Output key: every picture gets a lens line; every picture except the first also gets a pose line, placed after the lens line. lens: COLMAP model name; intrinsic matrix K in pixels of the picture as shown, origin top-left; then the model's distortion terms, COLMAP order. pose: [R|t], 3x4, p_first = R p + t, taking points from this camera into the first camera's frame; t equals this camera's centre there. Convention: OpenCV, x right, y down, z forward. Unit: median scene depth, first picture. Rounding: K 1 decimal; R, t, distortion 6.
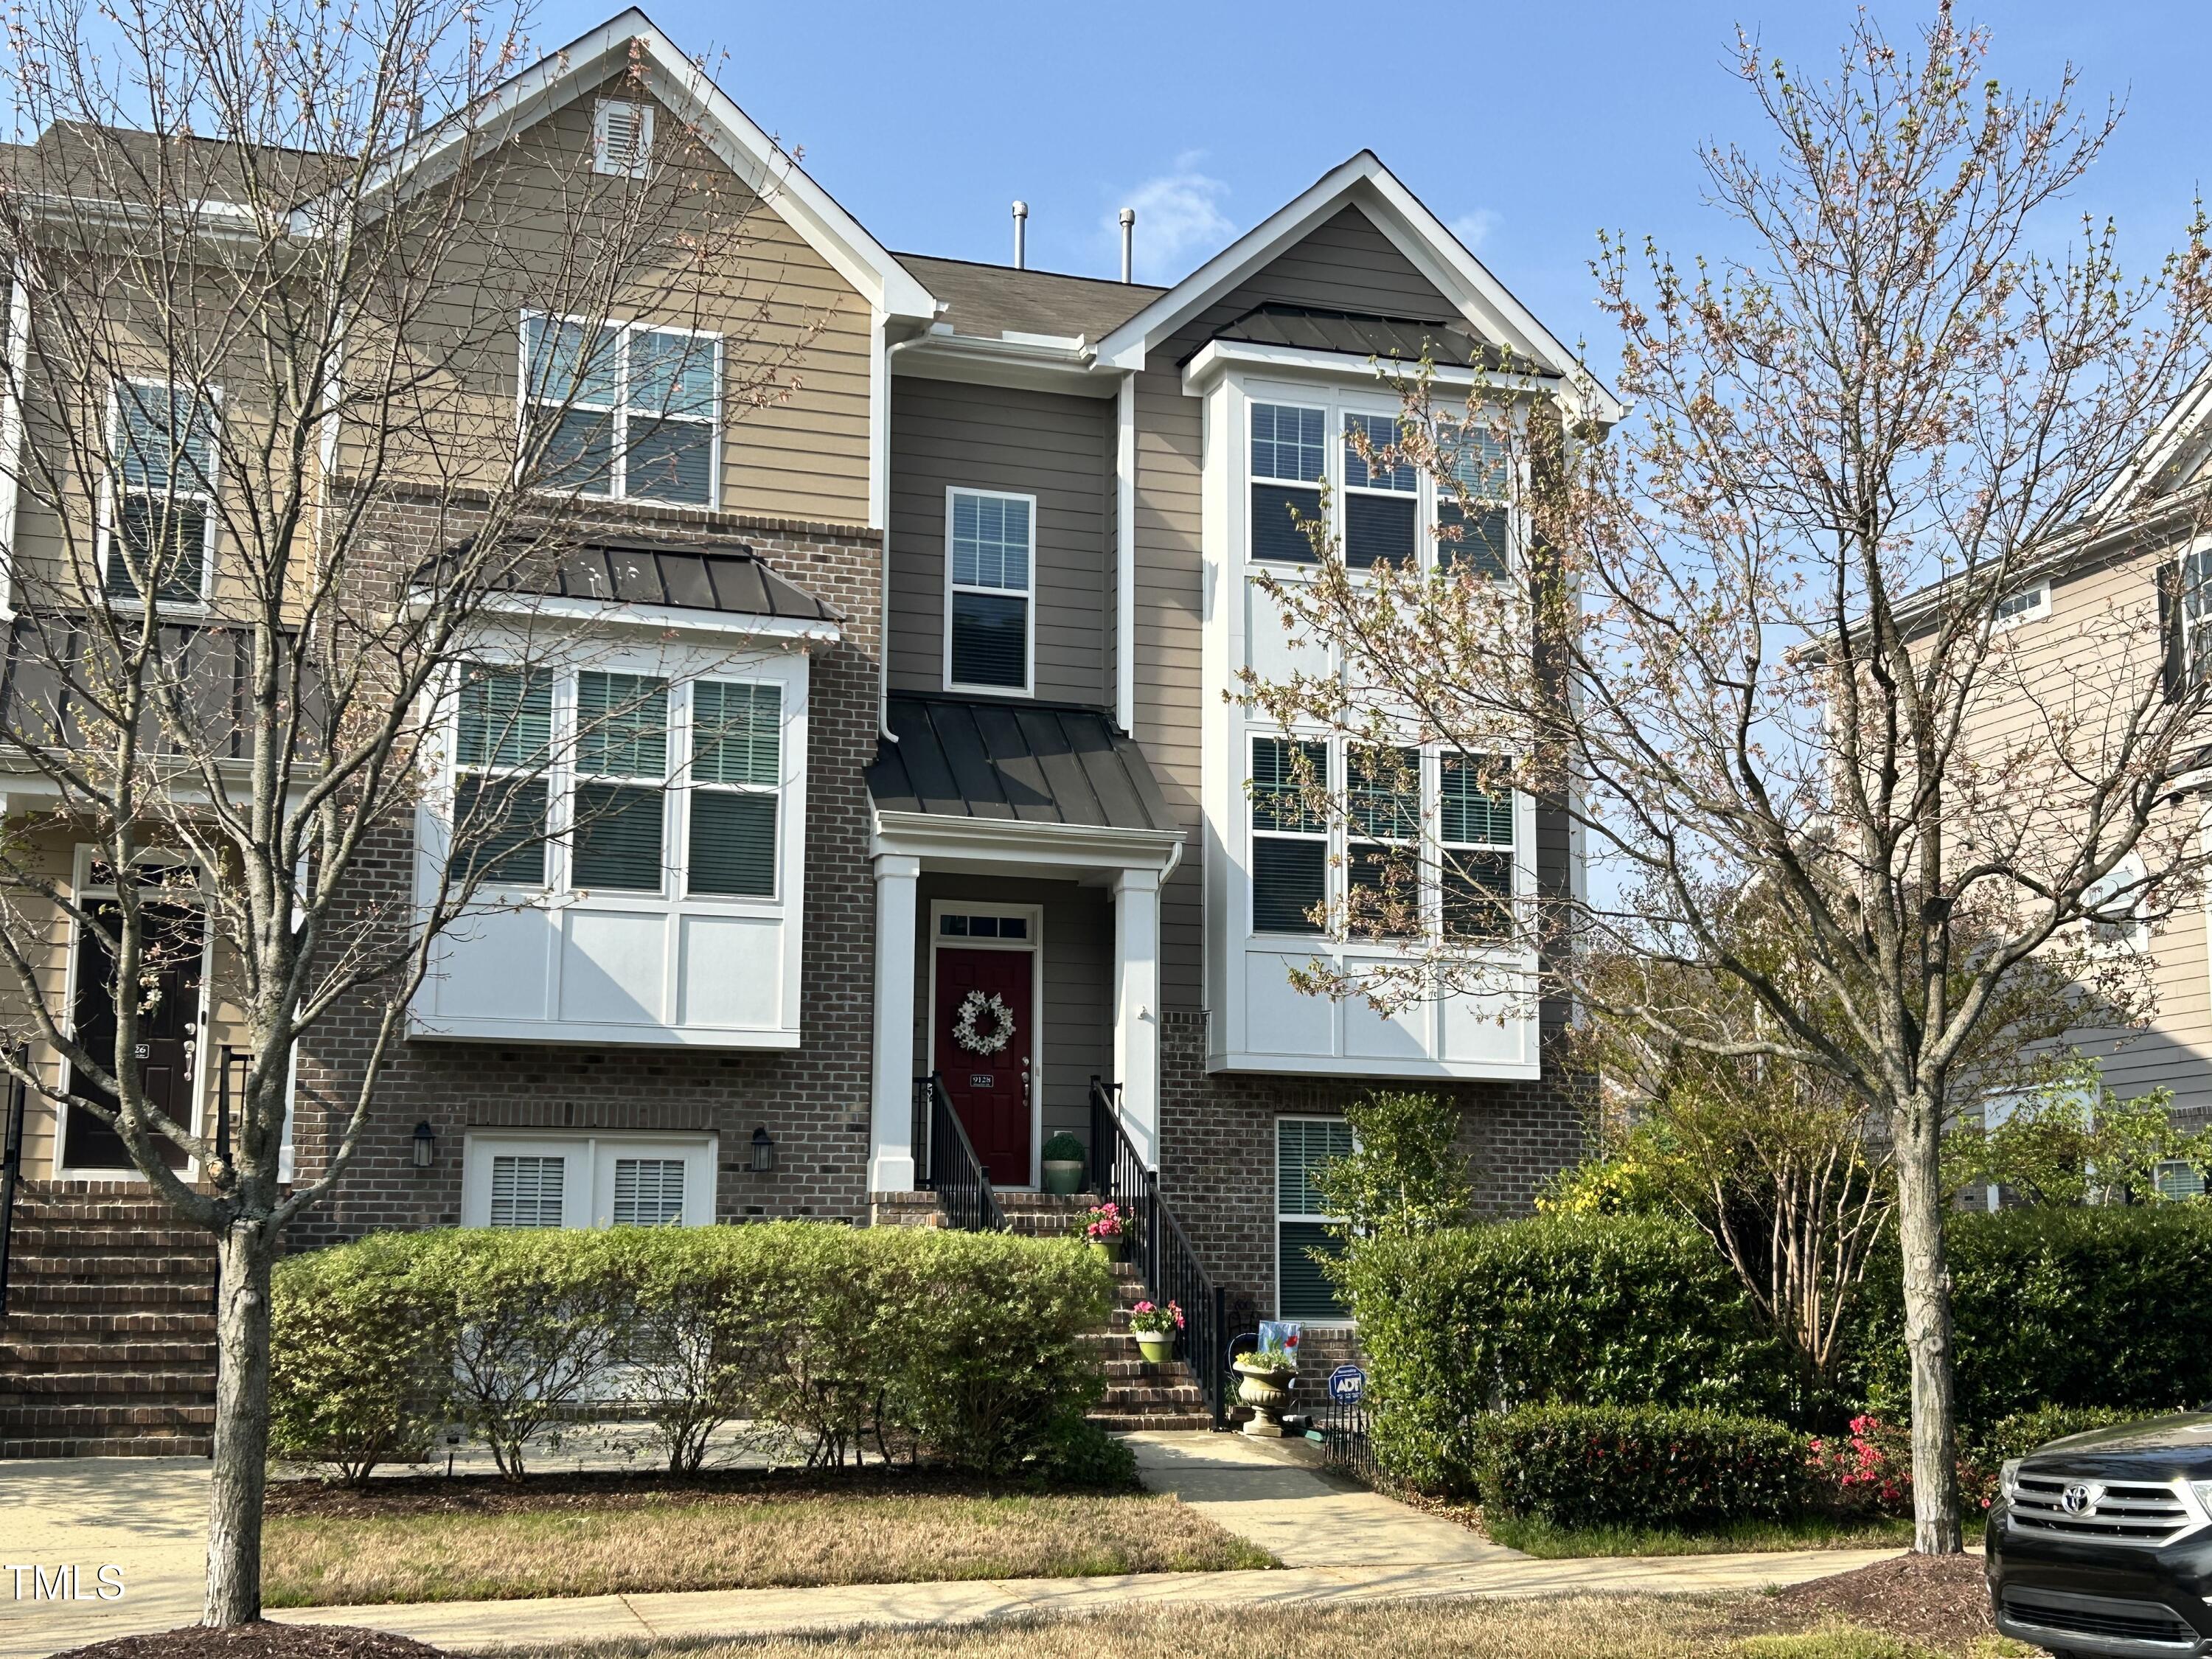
lens RADIAL K [[2761.3, 0, 1106.0], [0, 2761.3, 829.5], [0, 0, 1]] dist [0.169160, -0.659229]
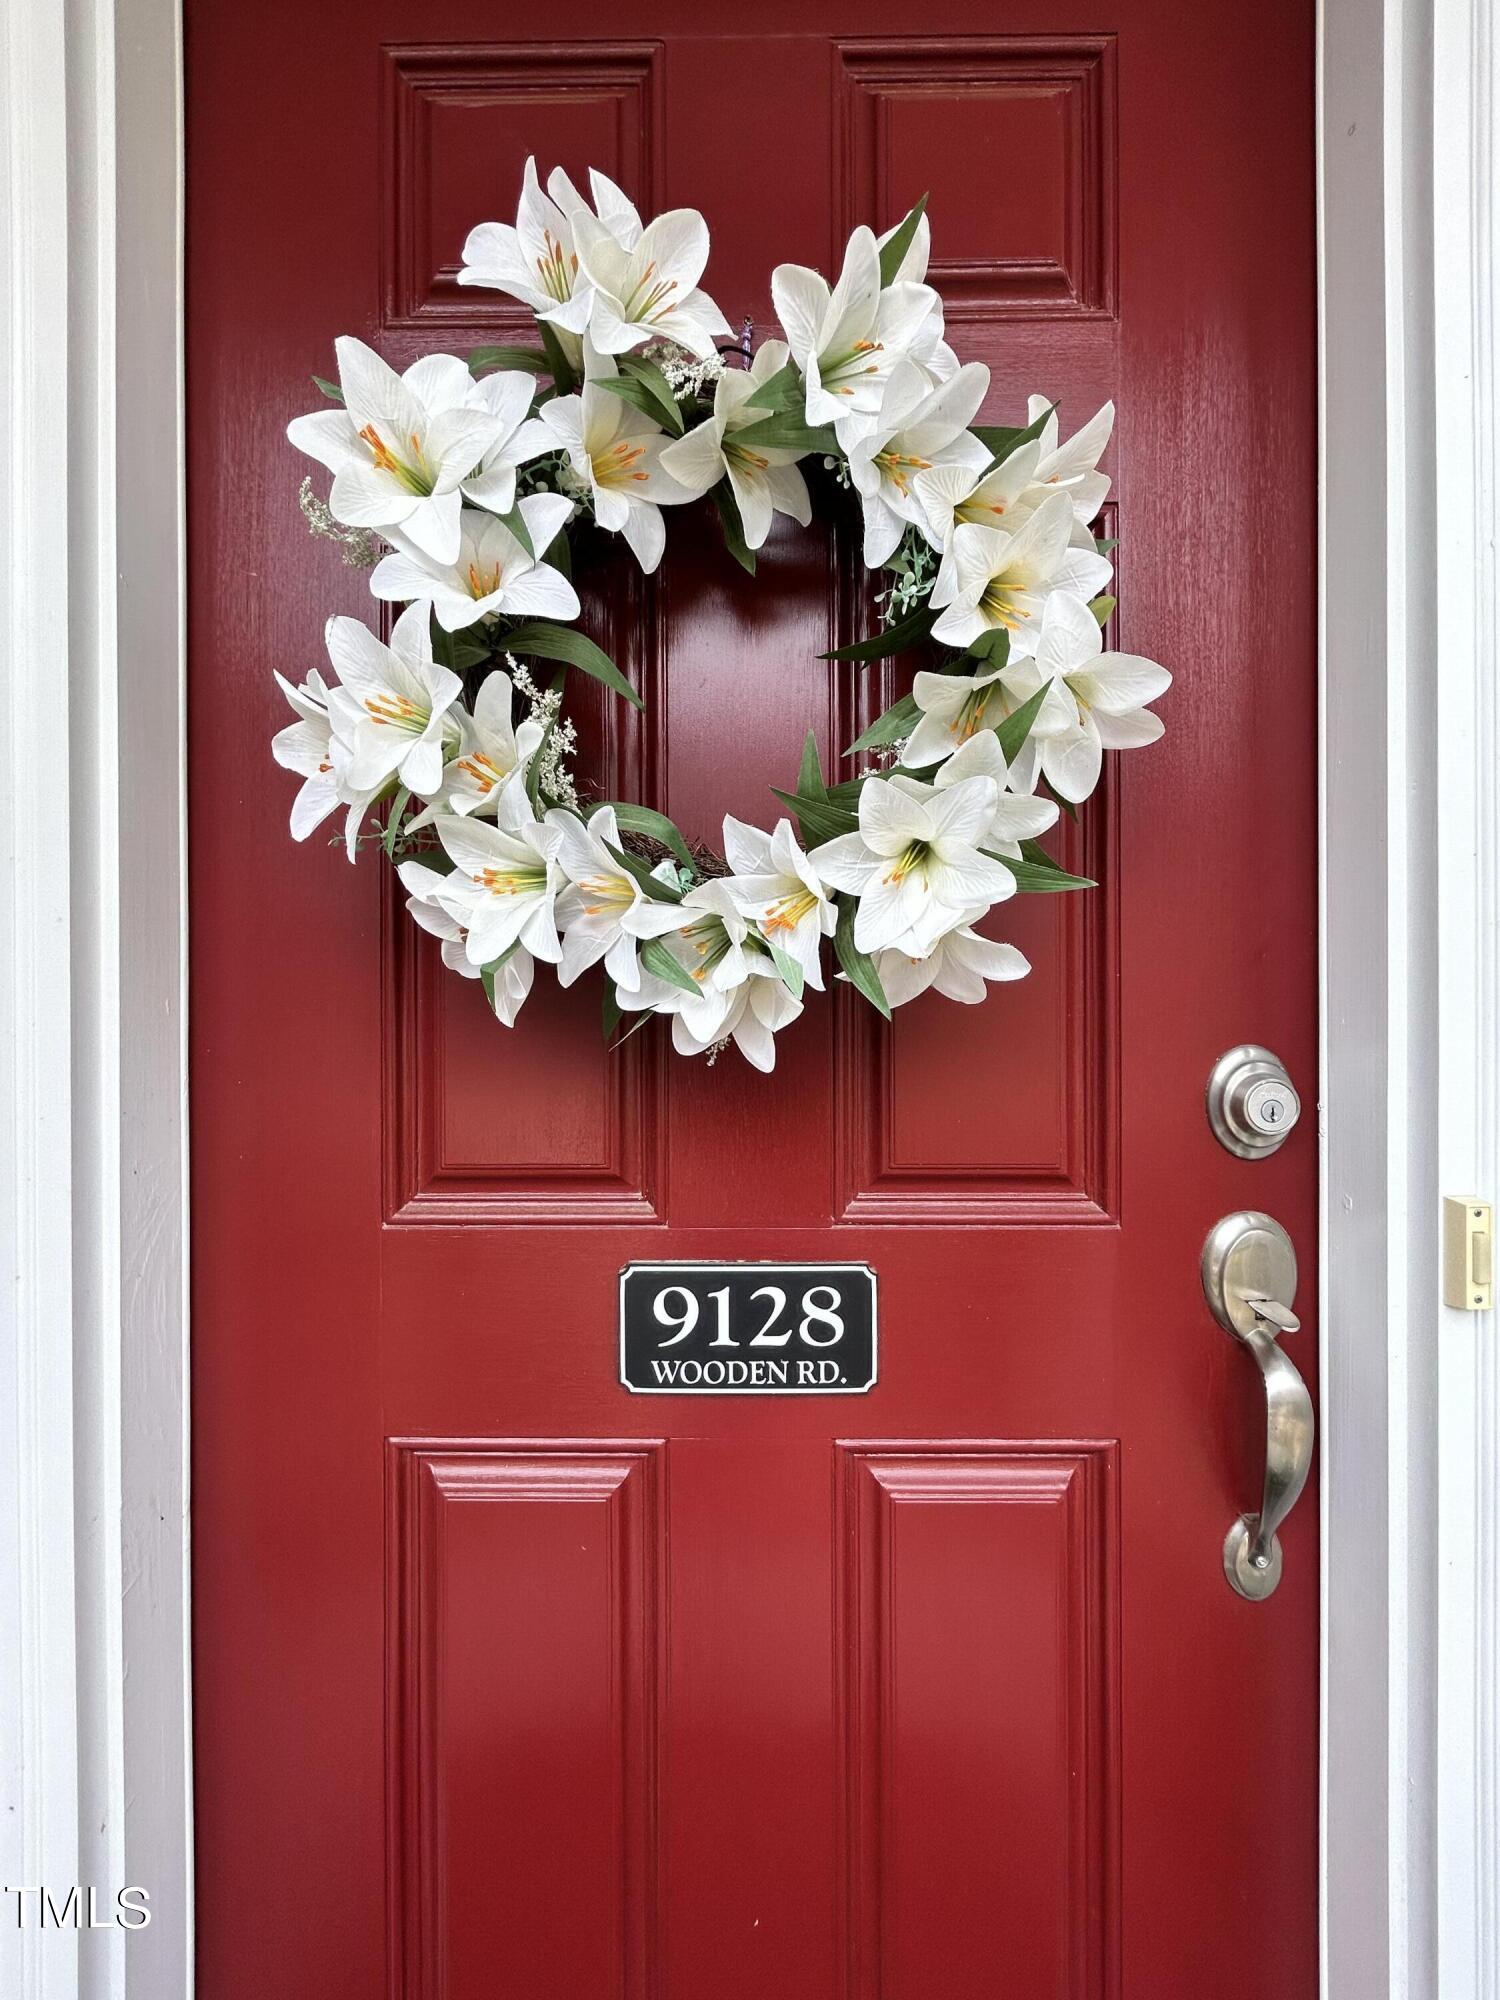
lens RADIAL K [[806.7, 0, 750.0], [0, 806.7, 1000.0], [0, 0, 1]] dist [-0.002813, 0.000778]
pose [[0.942602, -0.008556, -0.333809, -0.037534], [0.063930, 0.985804, 0.155255, 0.079736], [0.327741, -0.167684, 0.929768, 1.022464]]
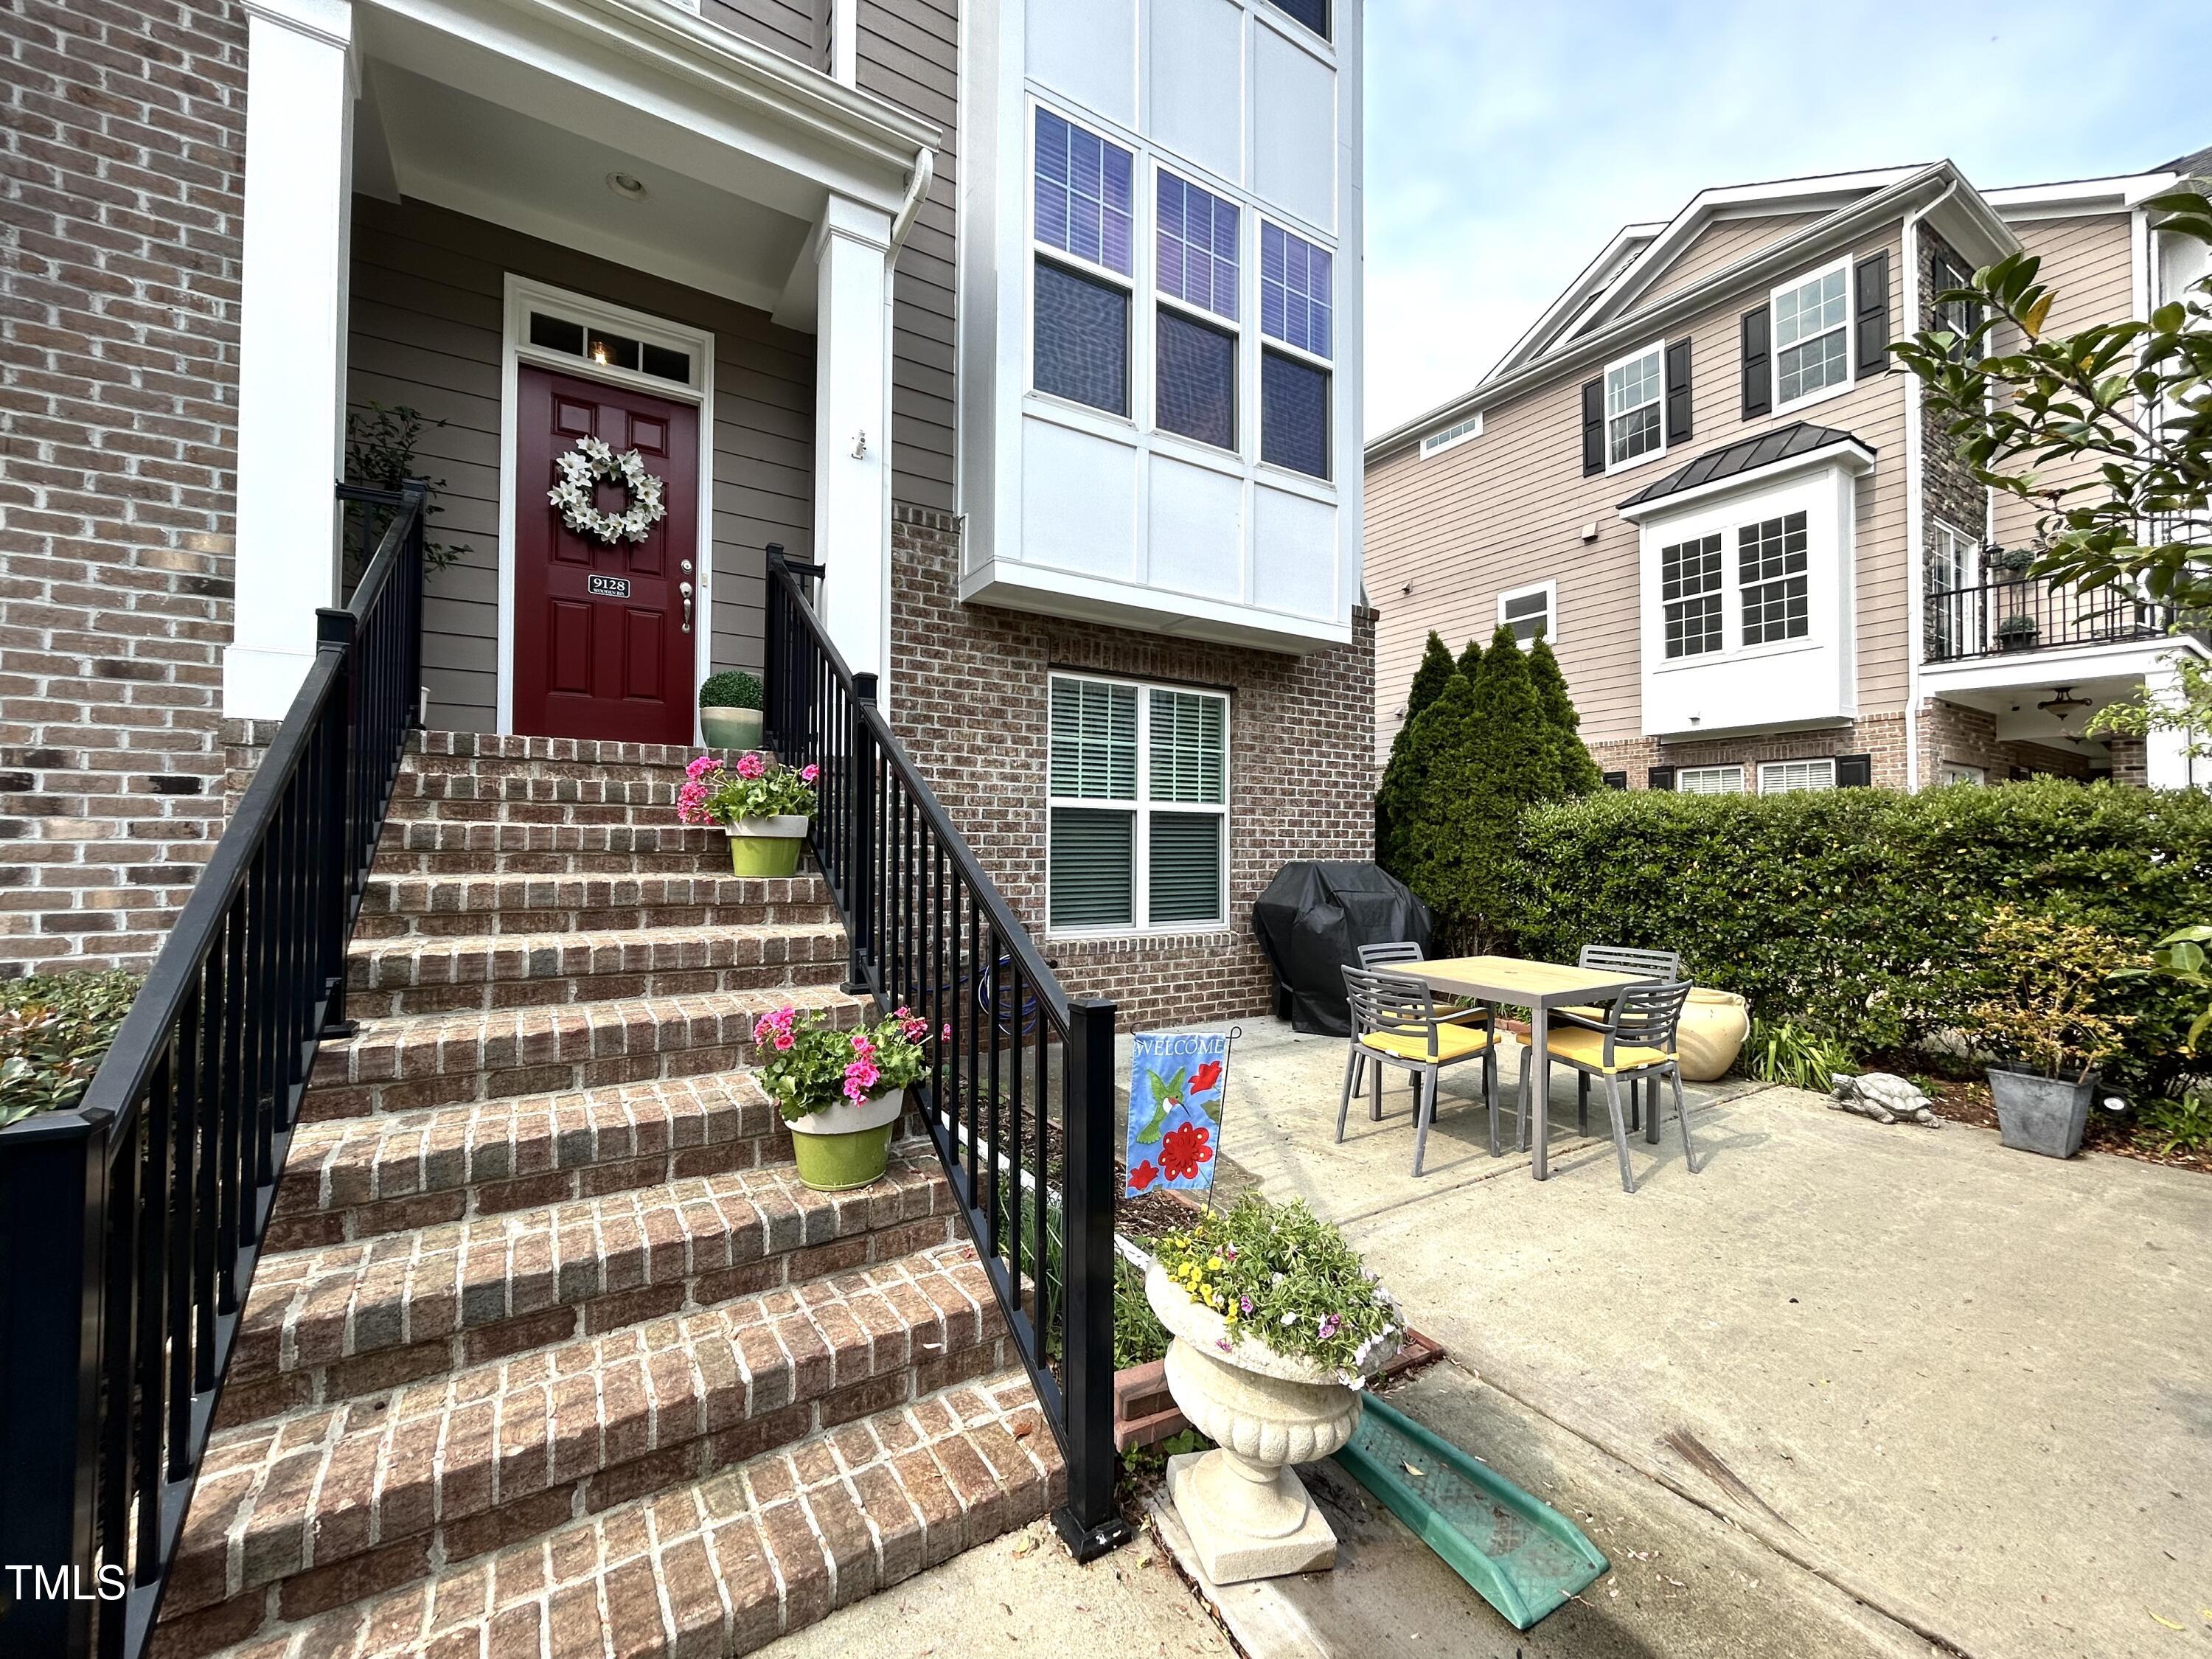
lens RADIAL K [[892.2, 0, 1106.0], [0, 892.2, 829.5], [0, 0, 1]] dist [-0.002813, 0.000778]
pose [[0.970399, 0.002898, 0.241490, 0.018325], [-0.038062, 0.989267, 0.141076, 0.118520], [-0.238490, -0.146092, 0.960094, 0.799837]]
